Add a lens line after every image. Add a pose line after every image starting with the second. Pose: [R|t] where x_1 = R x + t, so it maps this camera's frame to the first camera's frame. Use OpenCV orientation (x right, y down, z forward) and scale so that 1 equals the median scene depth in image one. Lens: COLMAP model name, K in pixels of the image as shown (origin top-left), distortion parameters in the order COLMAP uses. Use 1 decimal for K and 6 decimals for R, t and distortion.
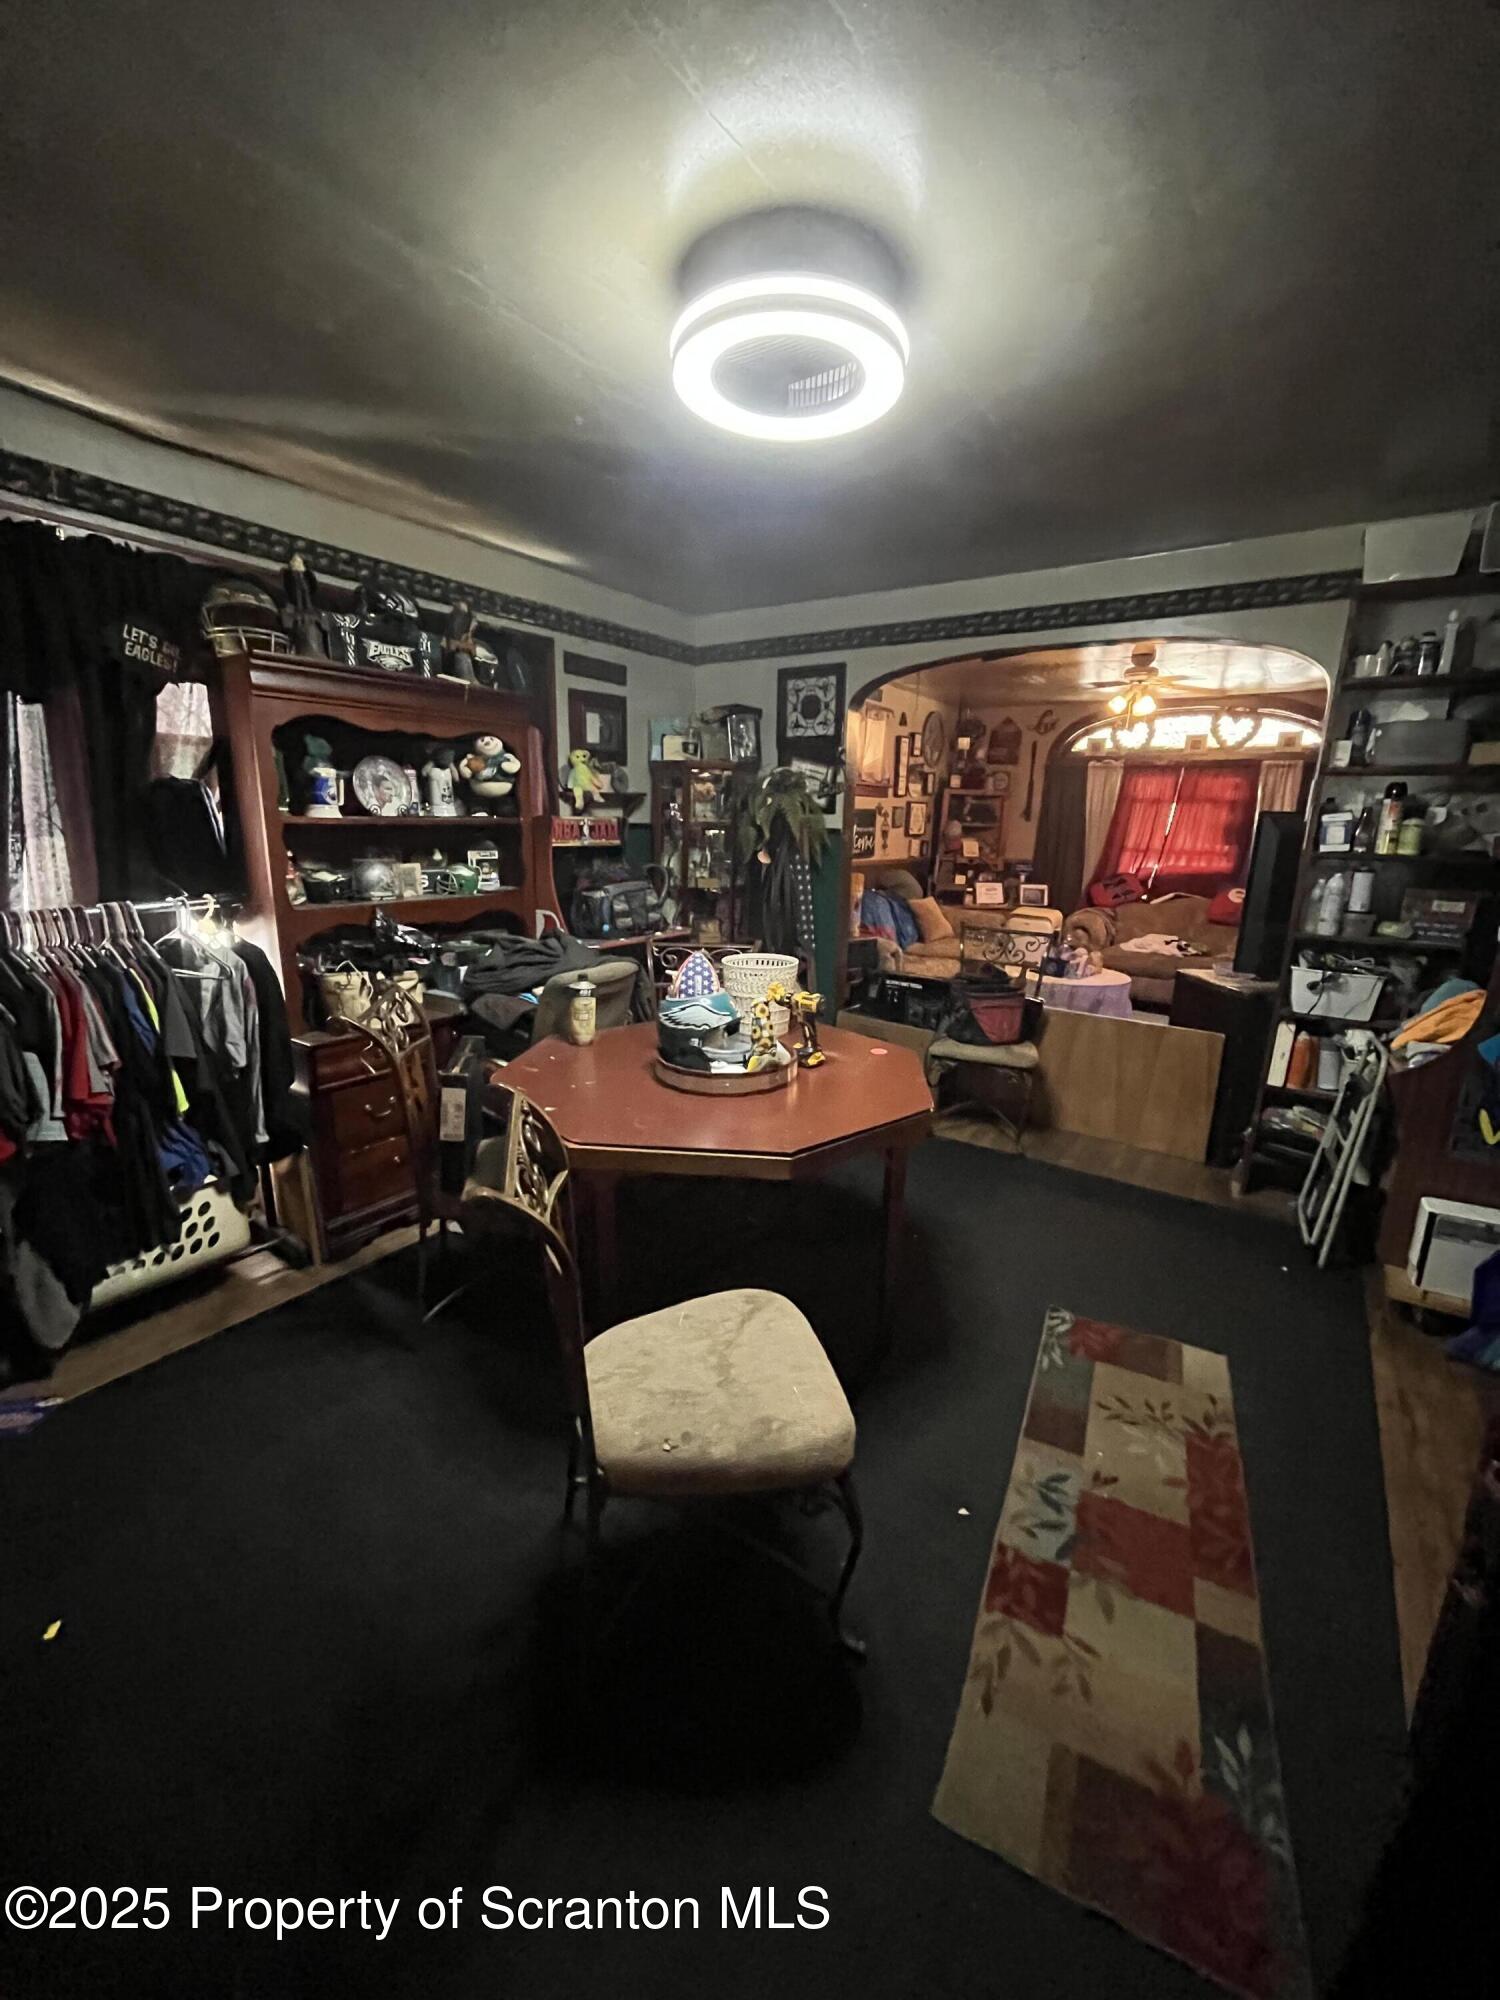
lens RADIAL K [[803.3, 0, 754.2], [0, 803.3, 998.1], [0, 0, 1]] dist [-0.000572, -0.001073]
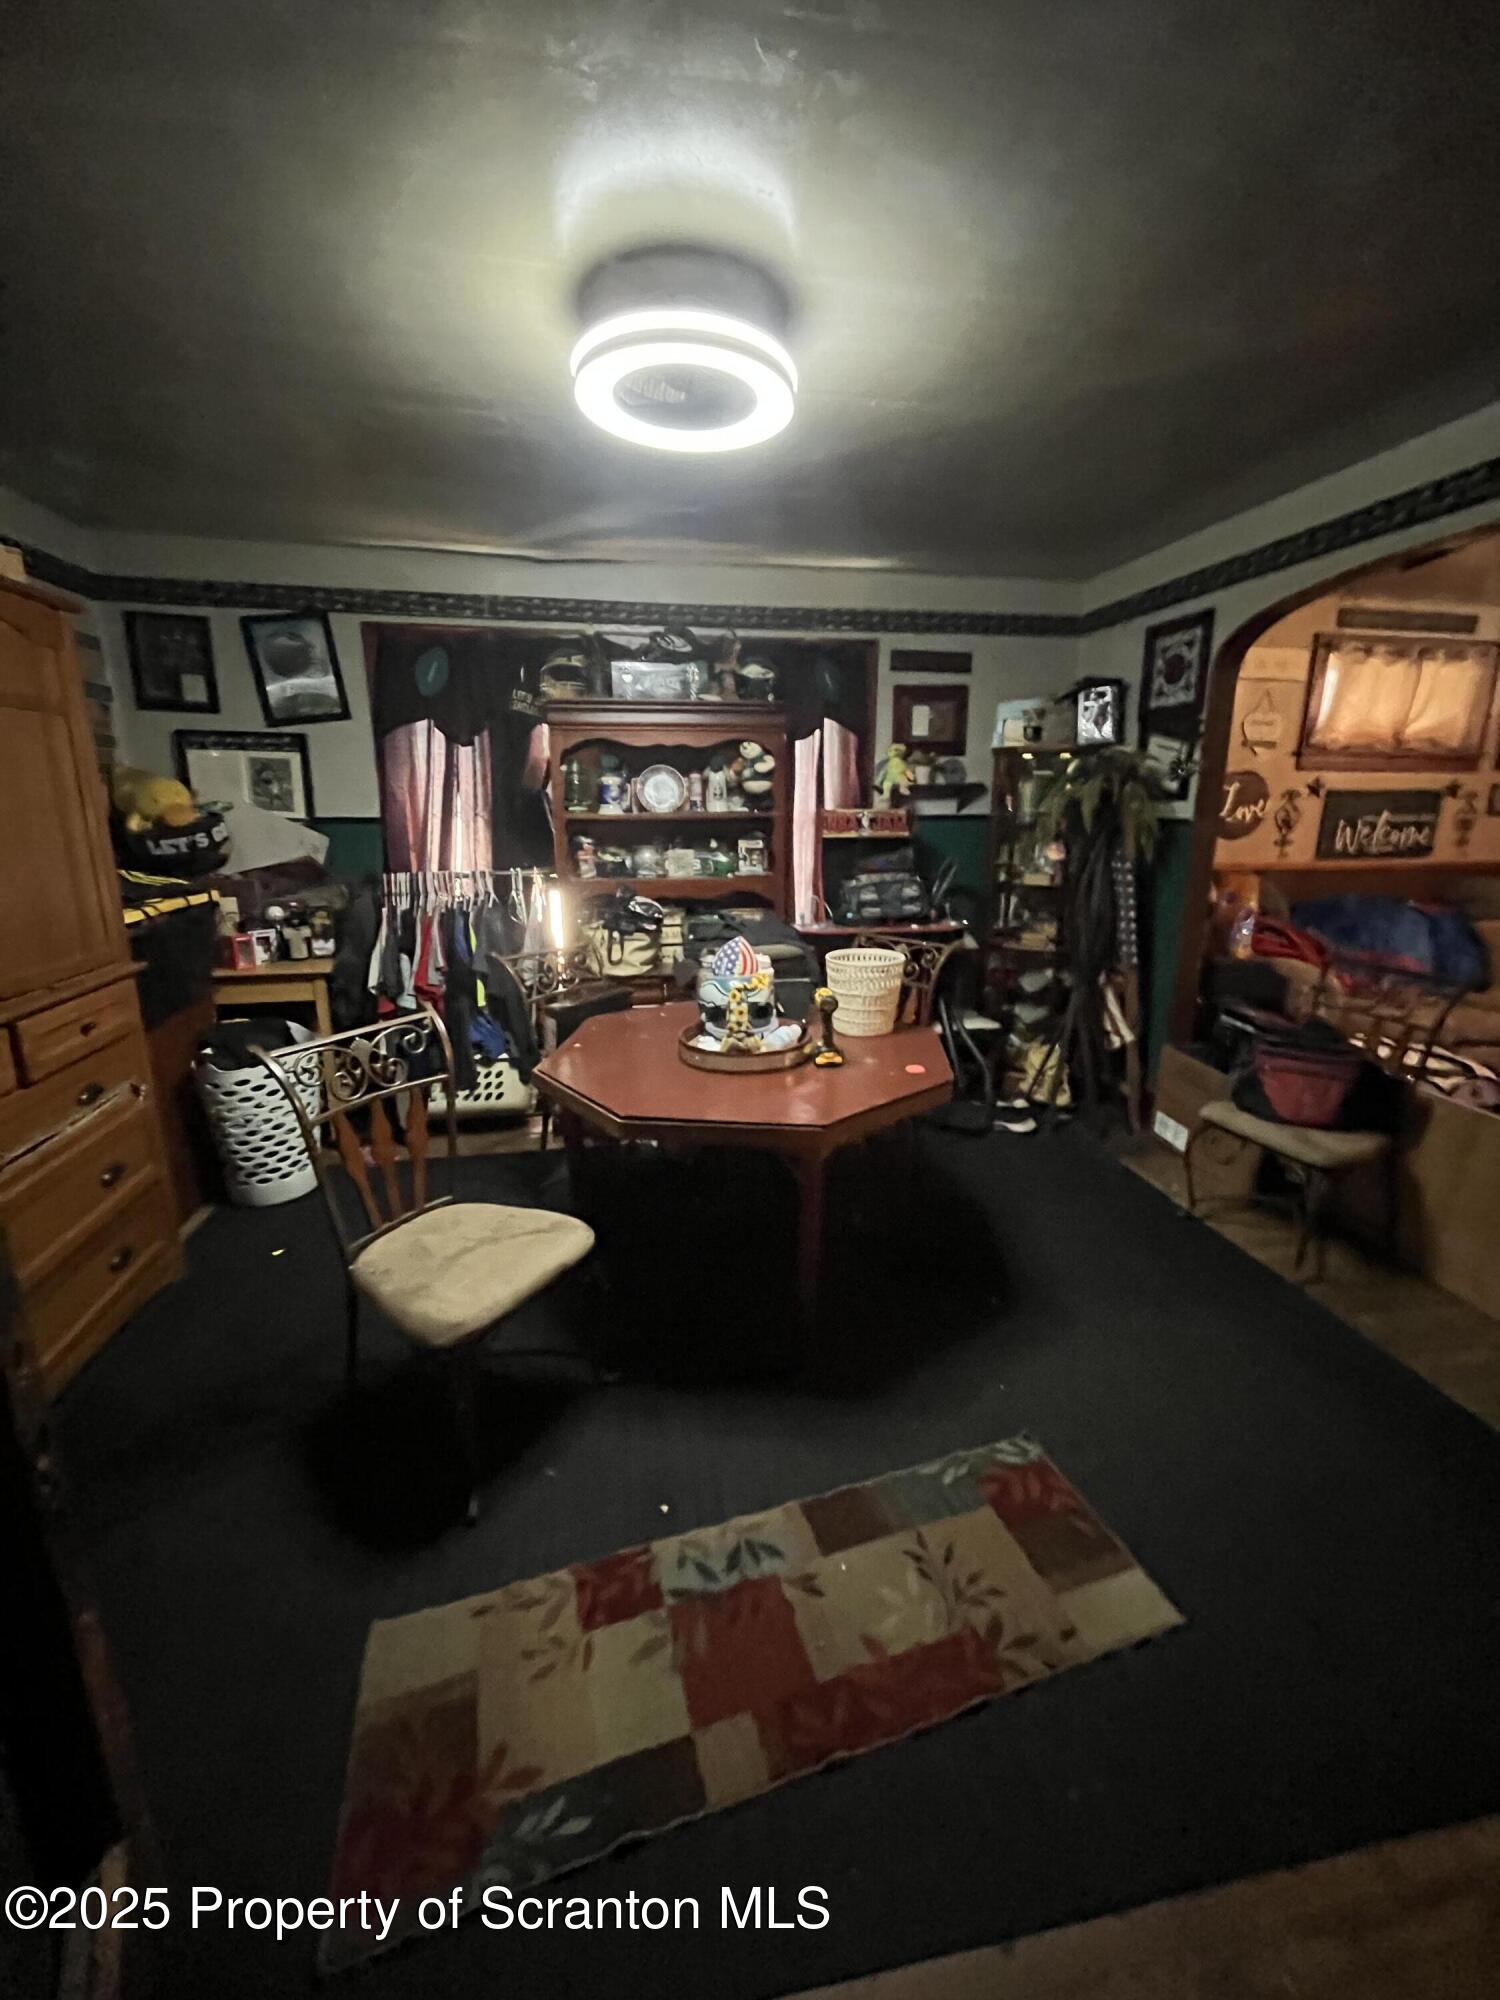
lens RADIAL K [[803.3, 0, 754.8], [0, 803.3, 999.4], [0, 0, 1]] dist [-0.000572, -0.001073]
pose [[0.704677, 0.150037, -0.693484, 0.472622], [-0.140494, 0.987540, 0.070895, -0.036382], [0.695480, 0.047472, 0.716976, 0.167148]]
